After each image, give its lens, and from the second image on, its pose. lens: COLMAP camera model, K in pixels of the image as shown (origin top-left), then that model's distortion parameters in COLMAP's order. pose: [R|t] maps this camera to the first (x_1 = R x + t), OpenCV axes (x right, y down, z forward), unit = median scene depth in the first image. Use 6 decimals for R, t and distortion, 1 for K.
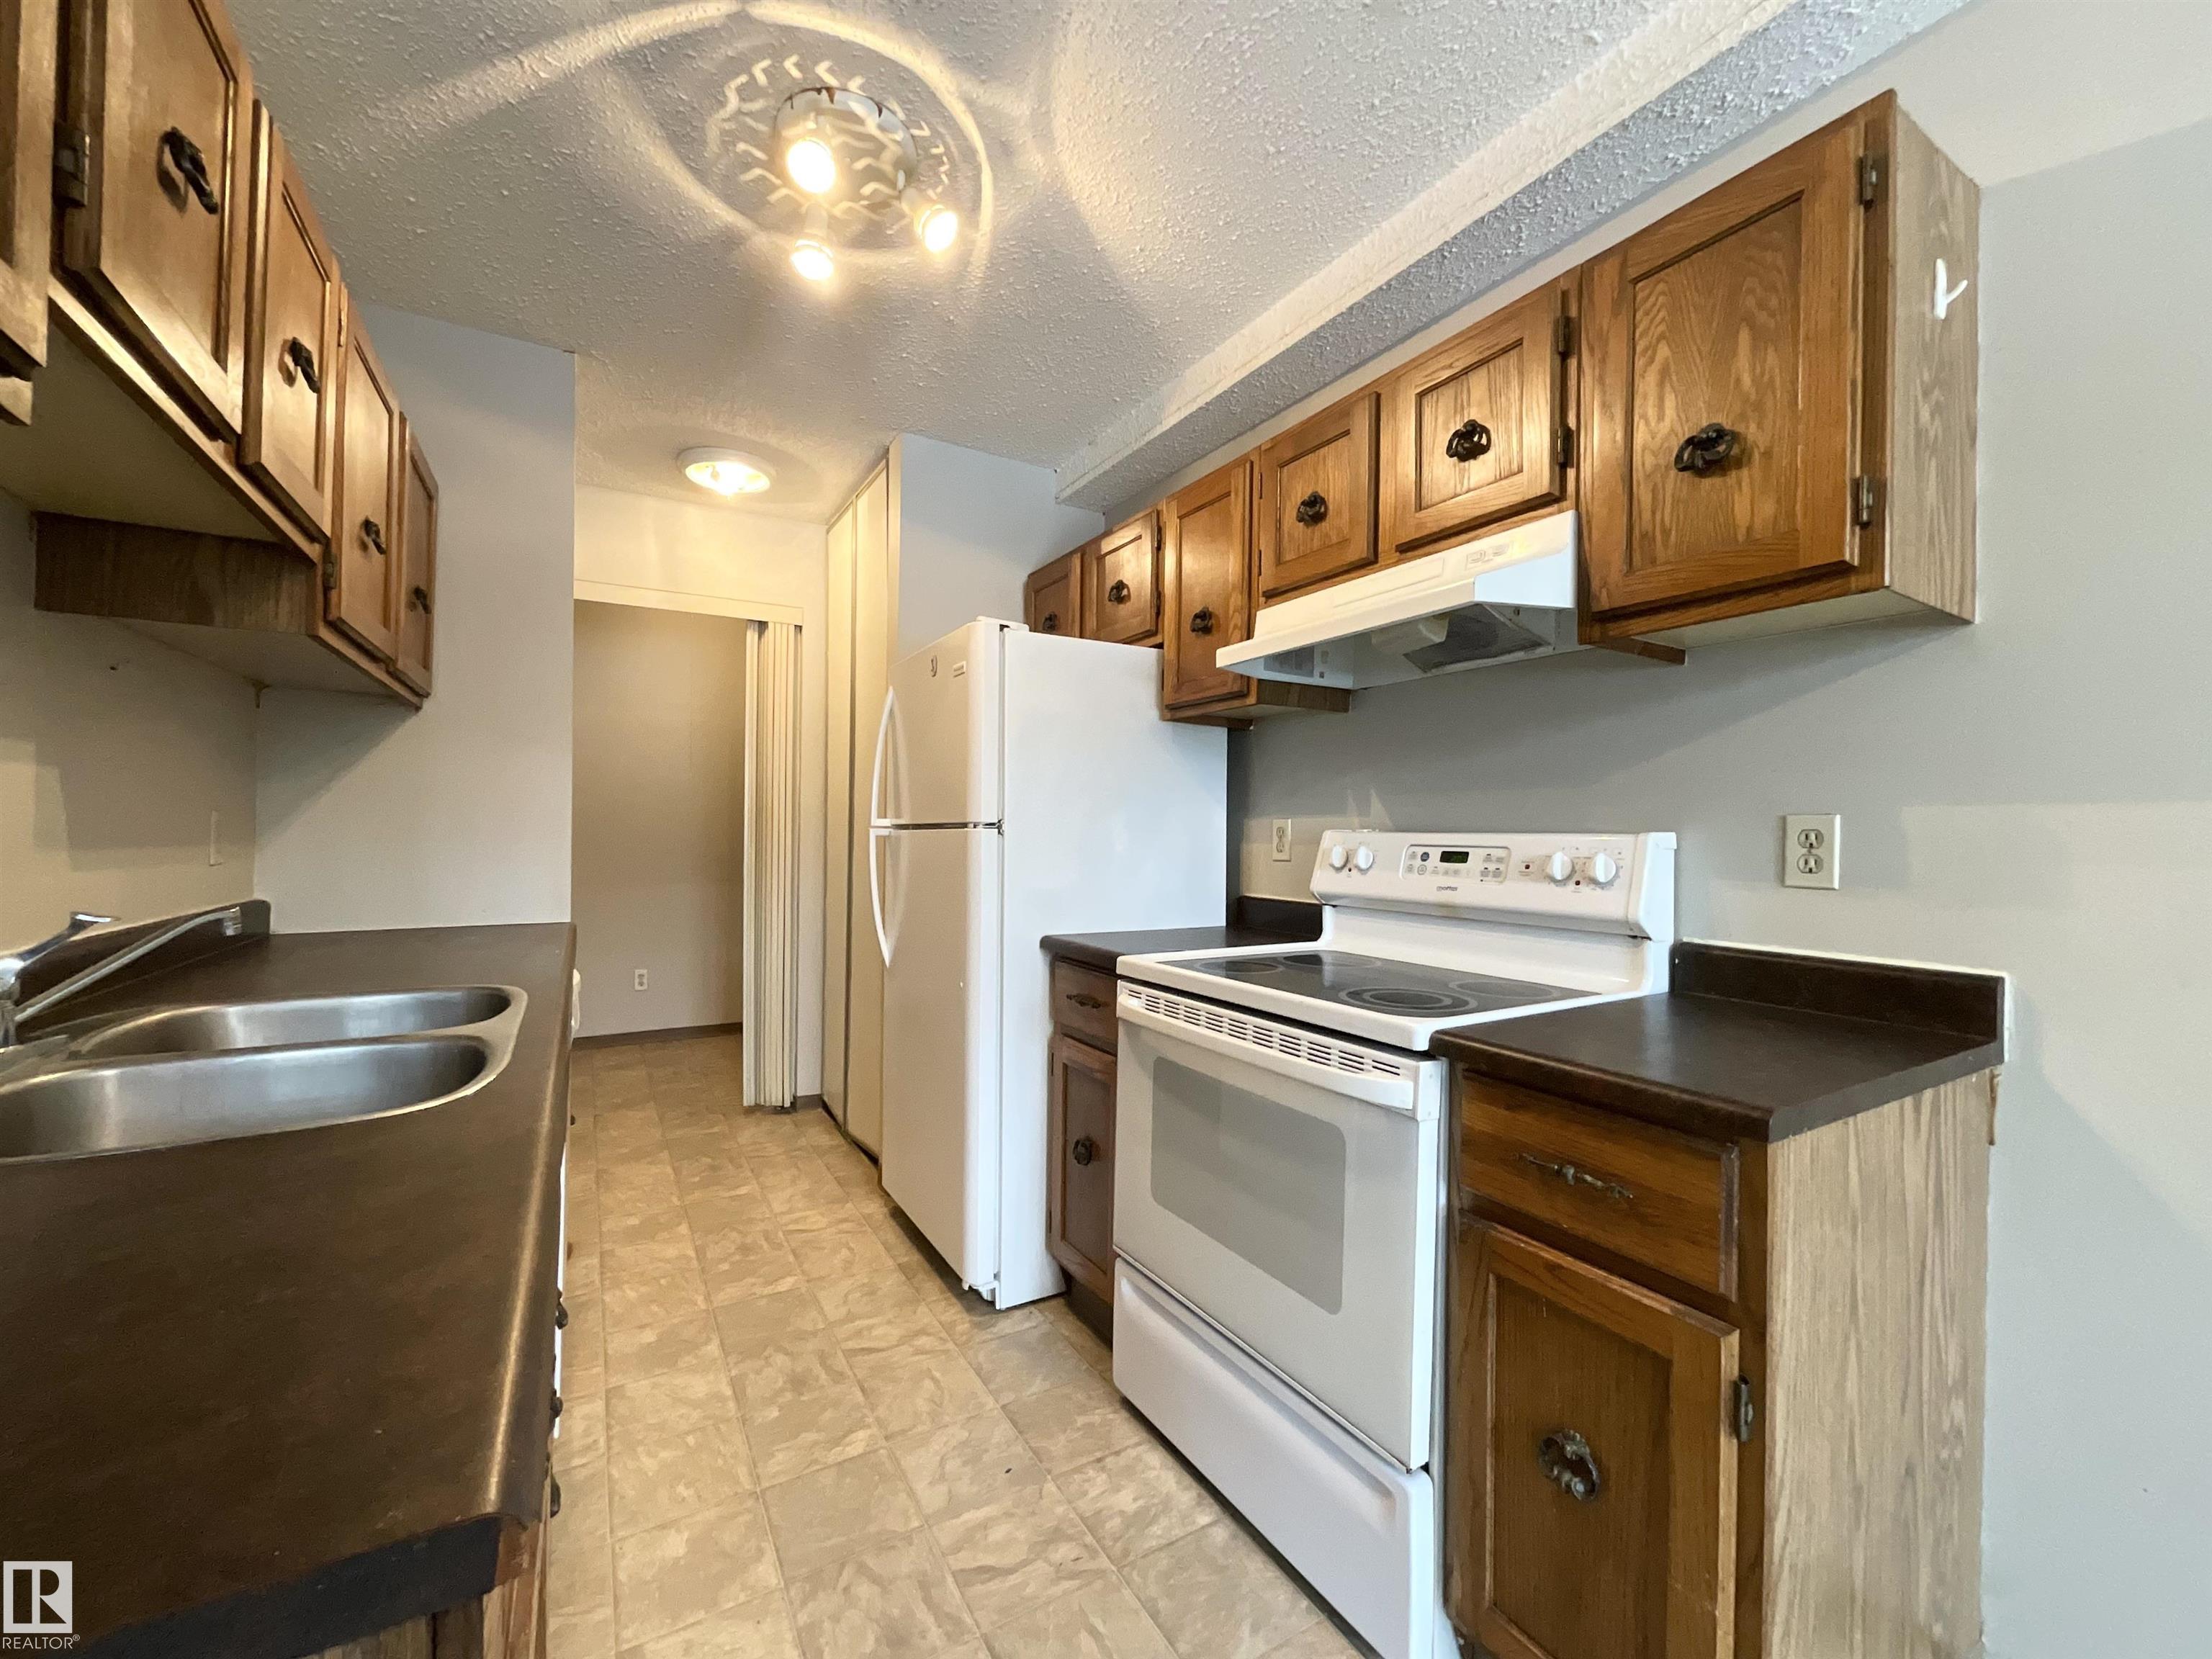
lens RADIAL K [[889.3, 0, 1107.4], [0, 889.3, 834.3], [0, 0, 1]] dist [-0.000538, -0.000059]
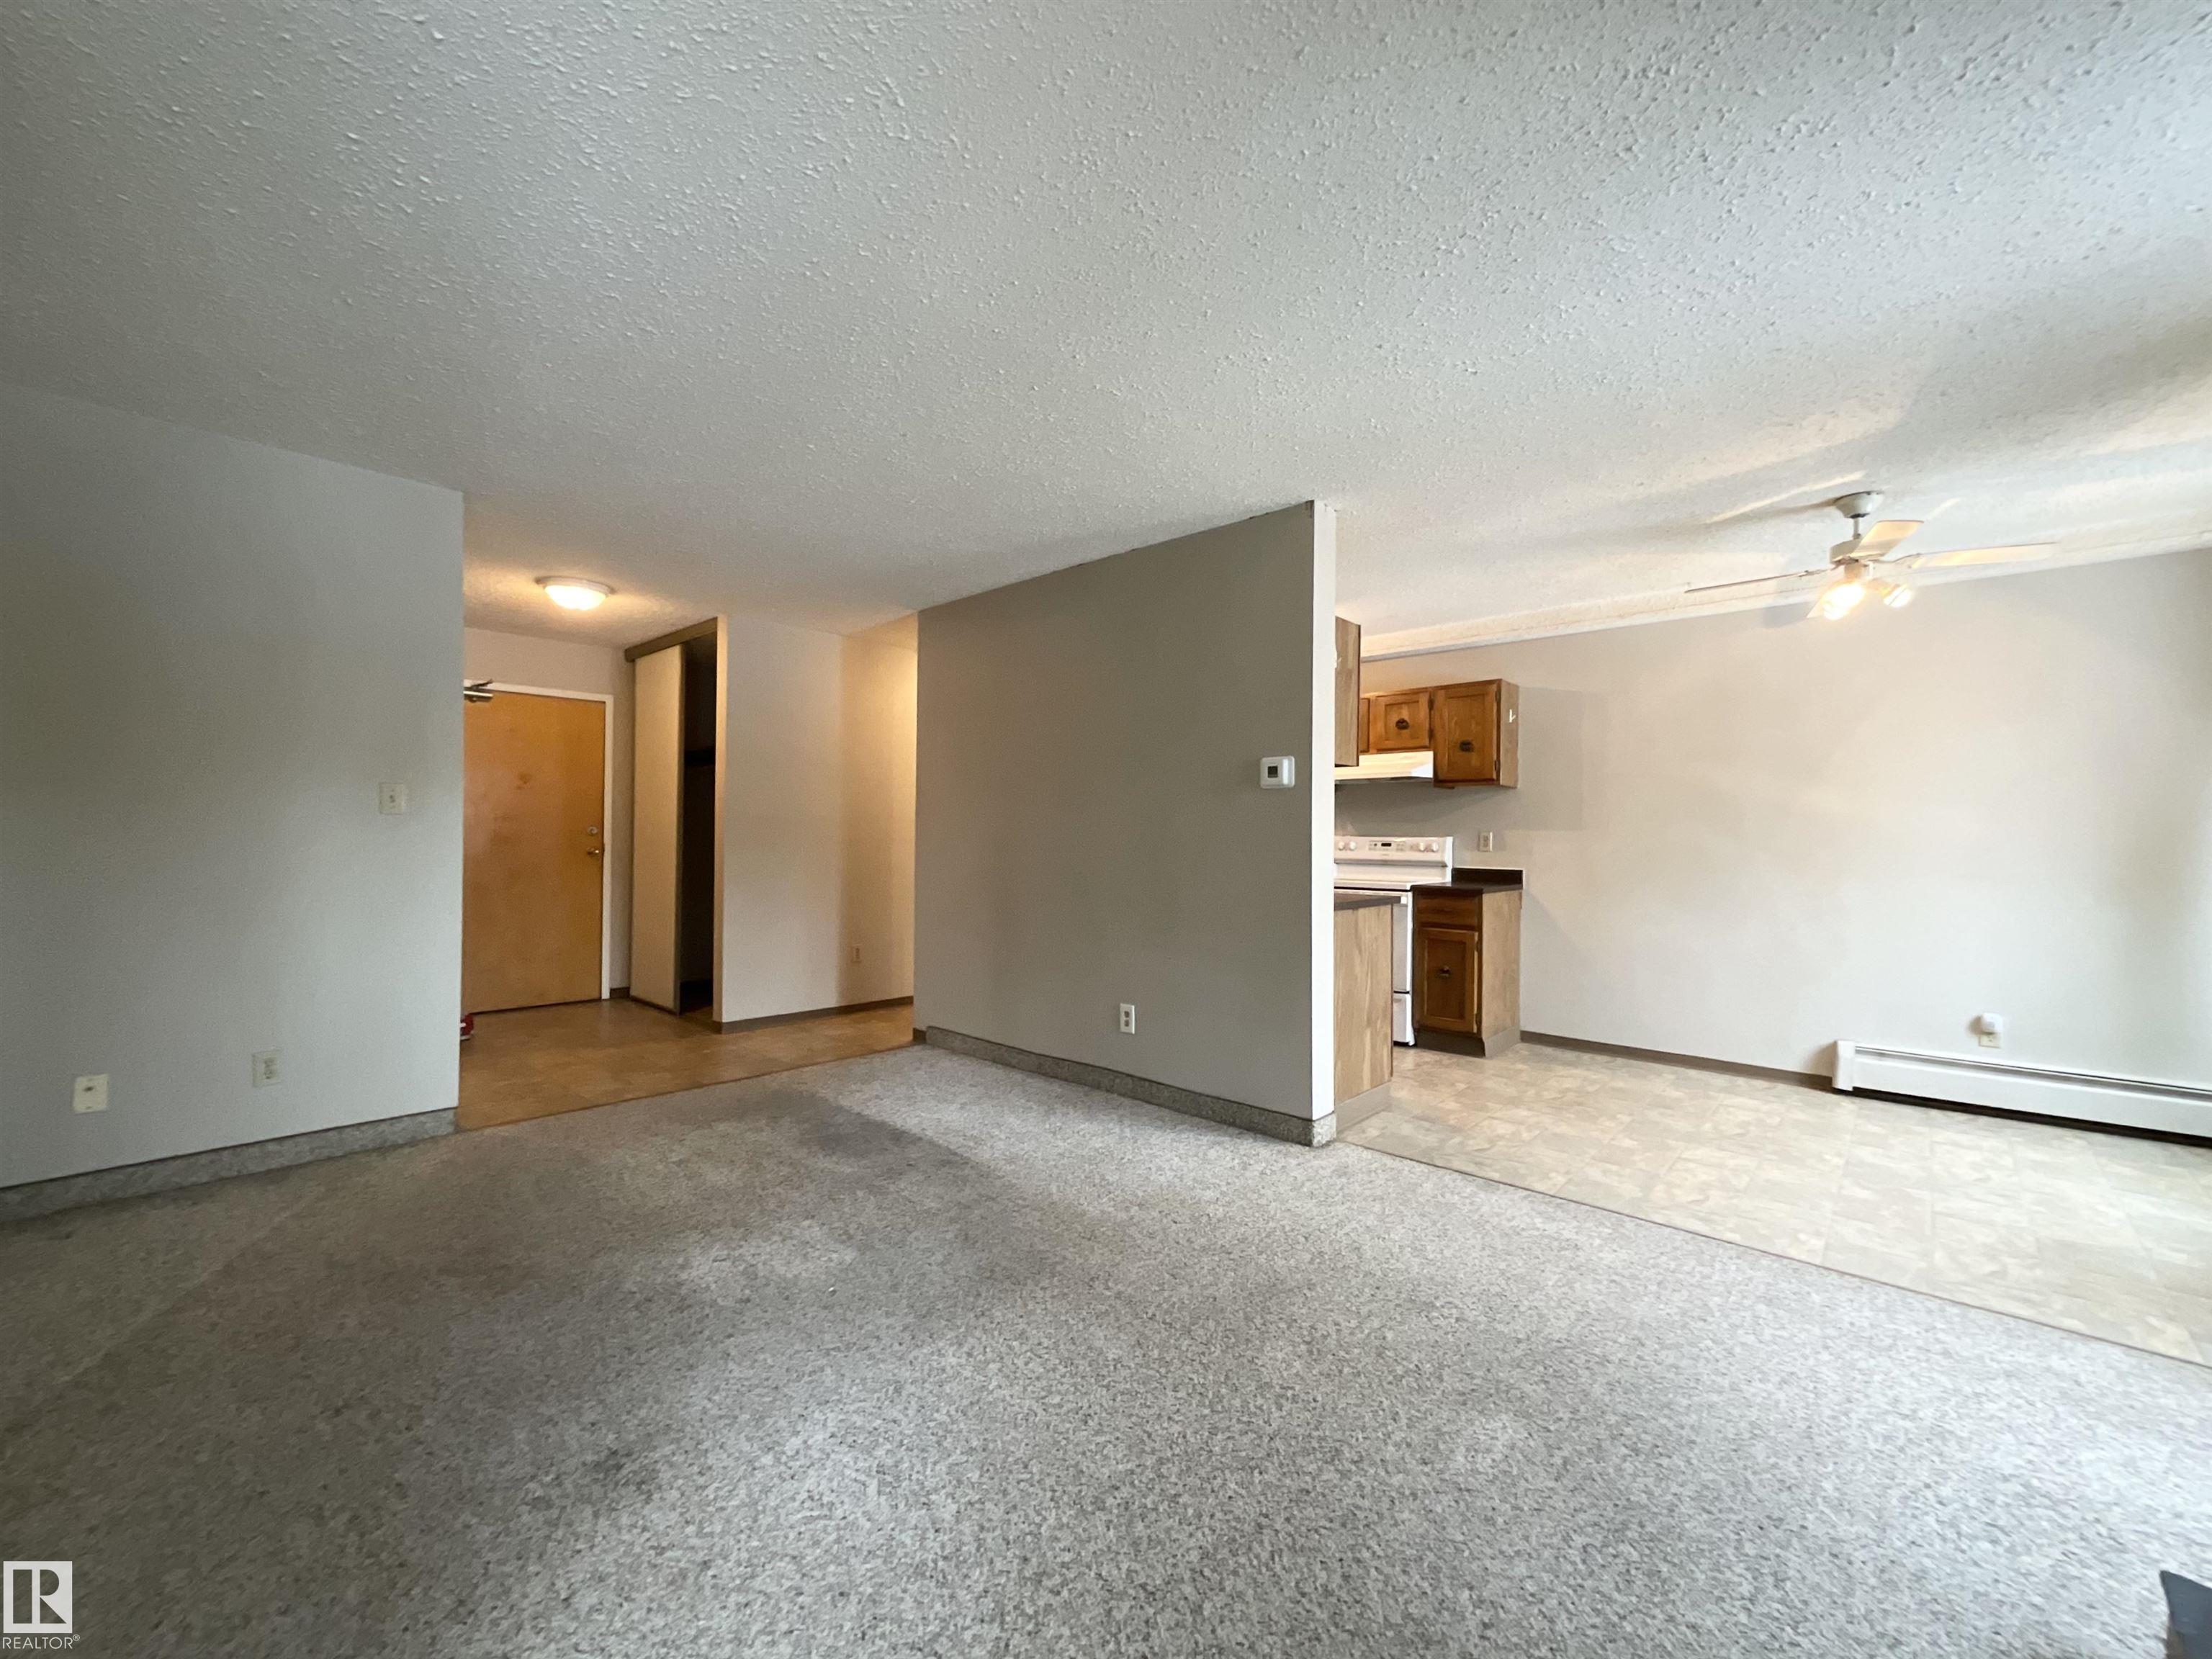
lens RADIAL K [[889.3, 0, 1107.4], [0, 889.3, 834.3], [0, 0, 1]] dist [-0.000538, -0.000059]
pose [[0.956634, -0.001820, 0.291289, -1.657726], [0.002654, 0.999993, -0.002469, -0.006301], [-0.291282, 0.003135, 0.956632, -1.931376]]
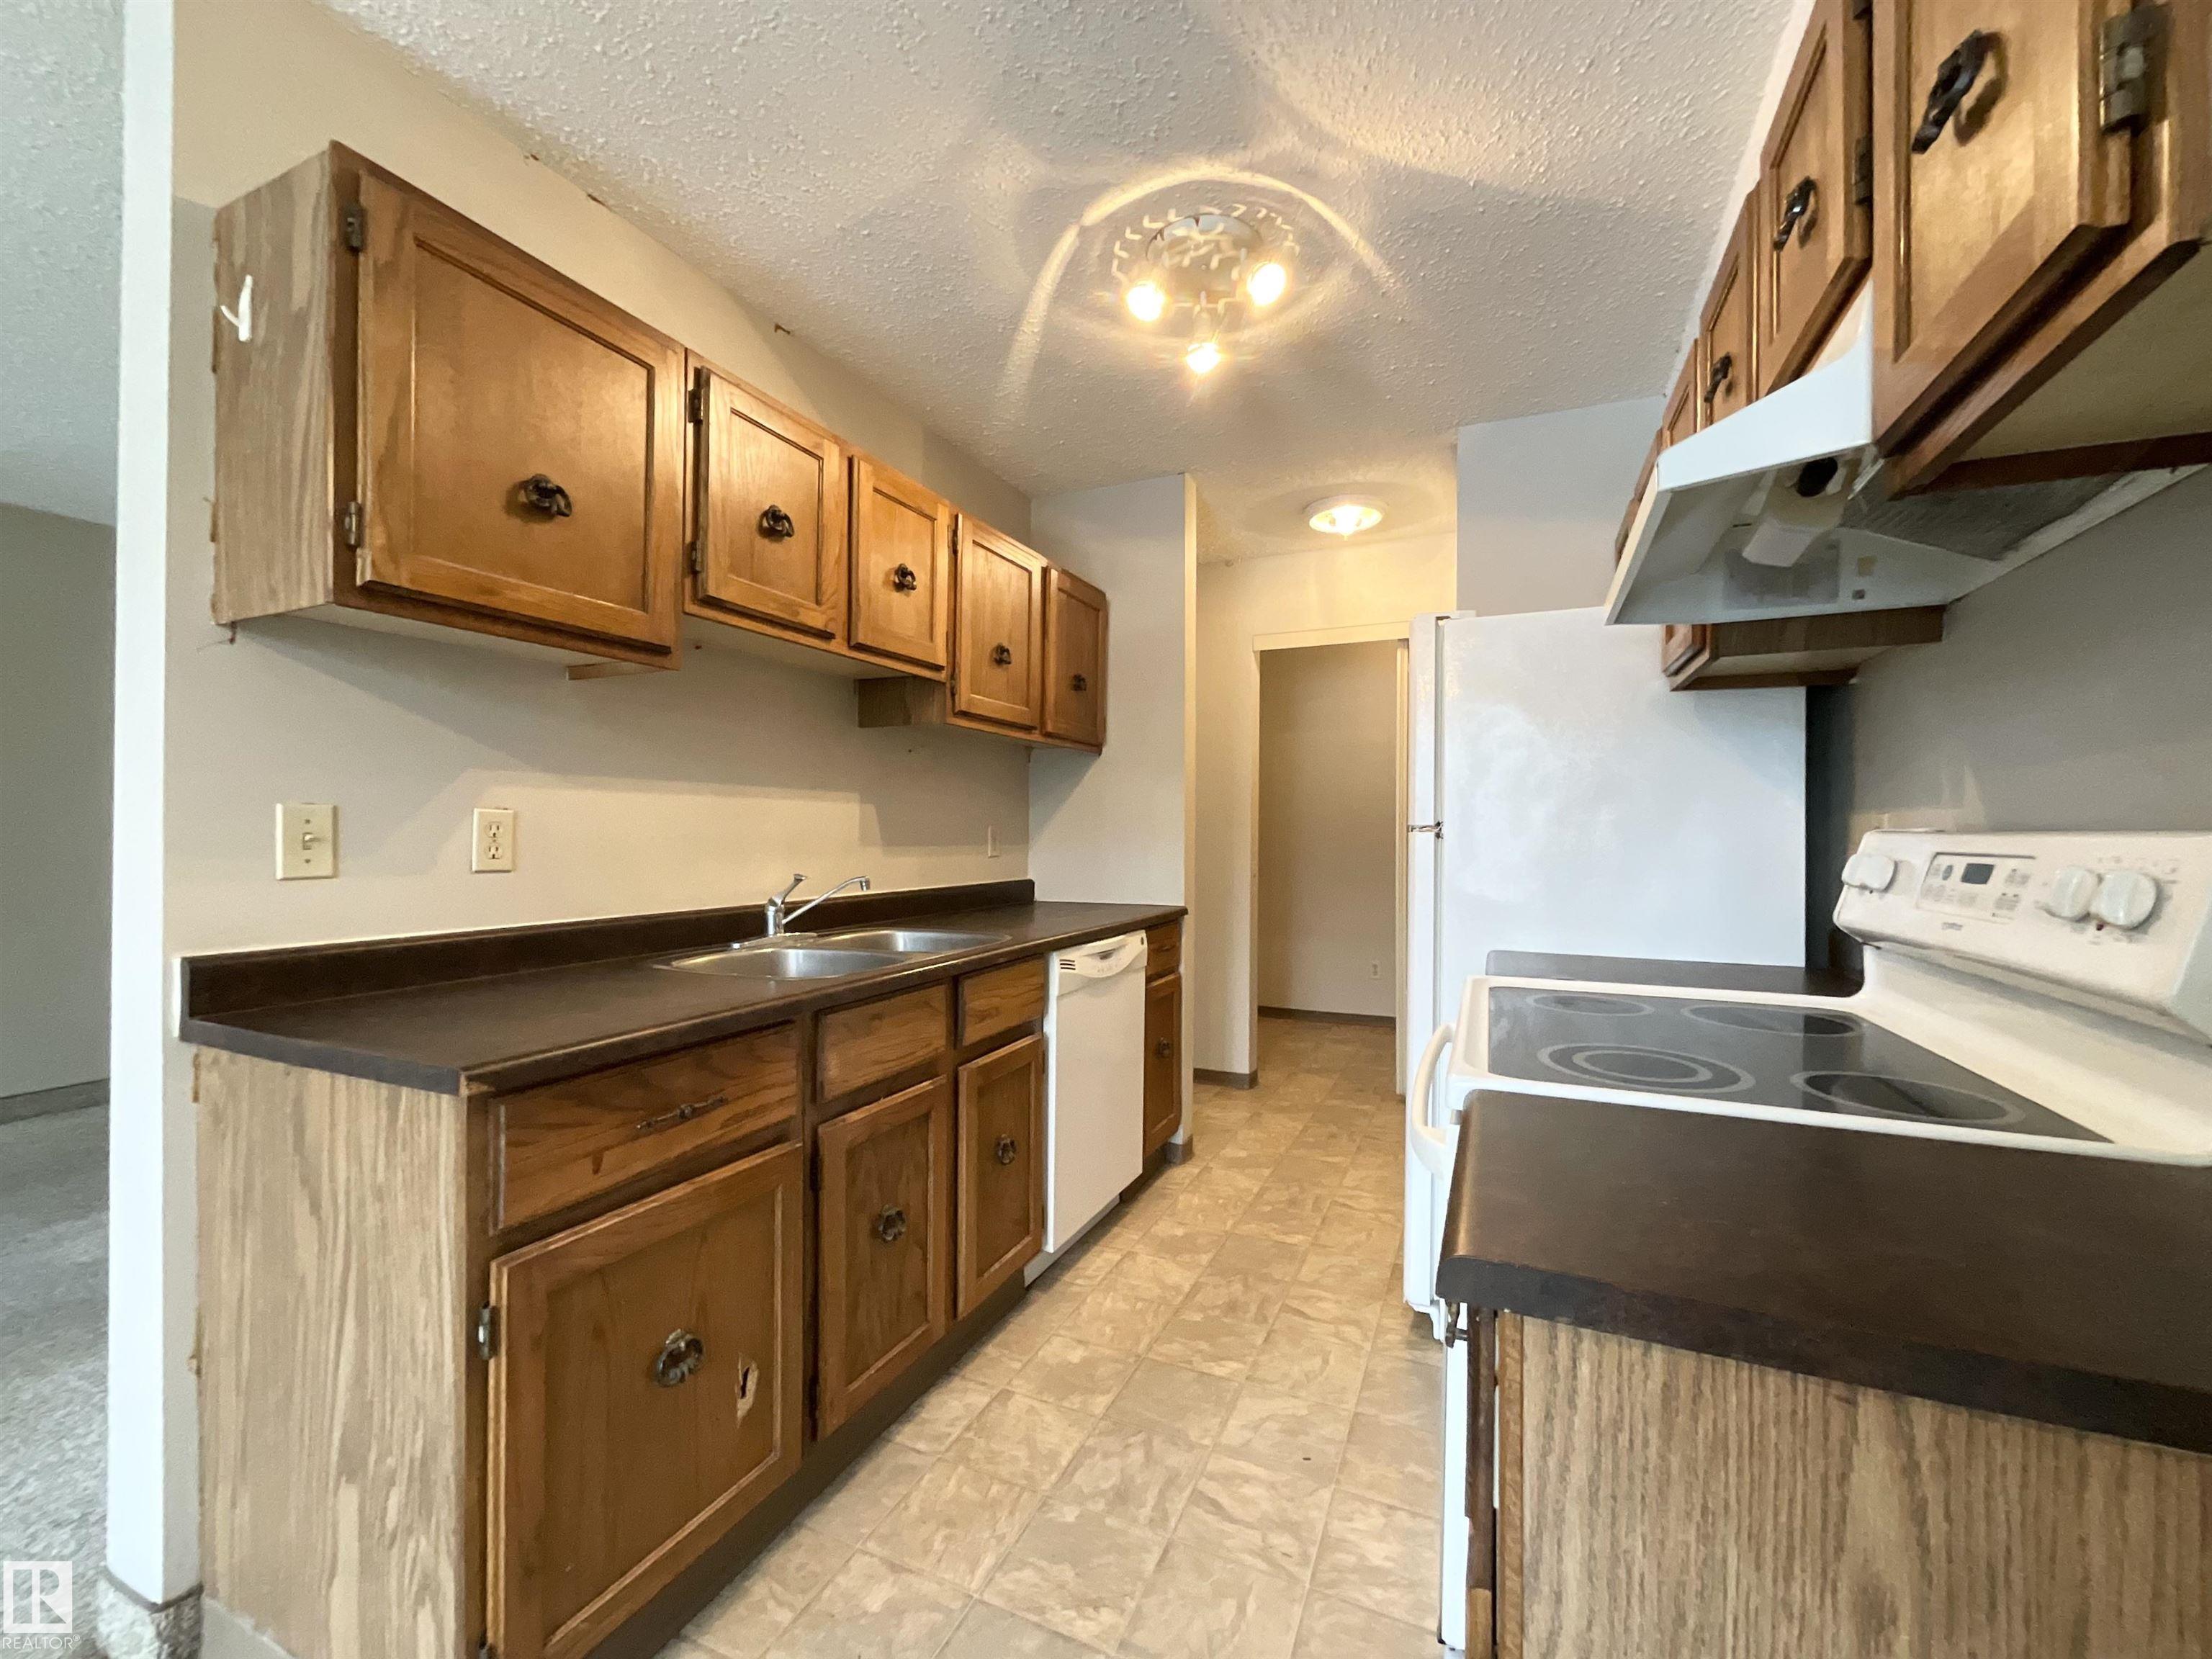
lens RADIAL K [[892.2, 0, 1098.9], [0, 892.2, 831.7], [0, 0, 1]] dist [0.000624, 0.000226]
pose [[0.572406, -0.008015, -0.819931, 0.606322], [-0.000186, 0.999951, -0.009904, 0.004581], [0.819970, 0.005822, 0.572377, 0.214076]]
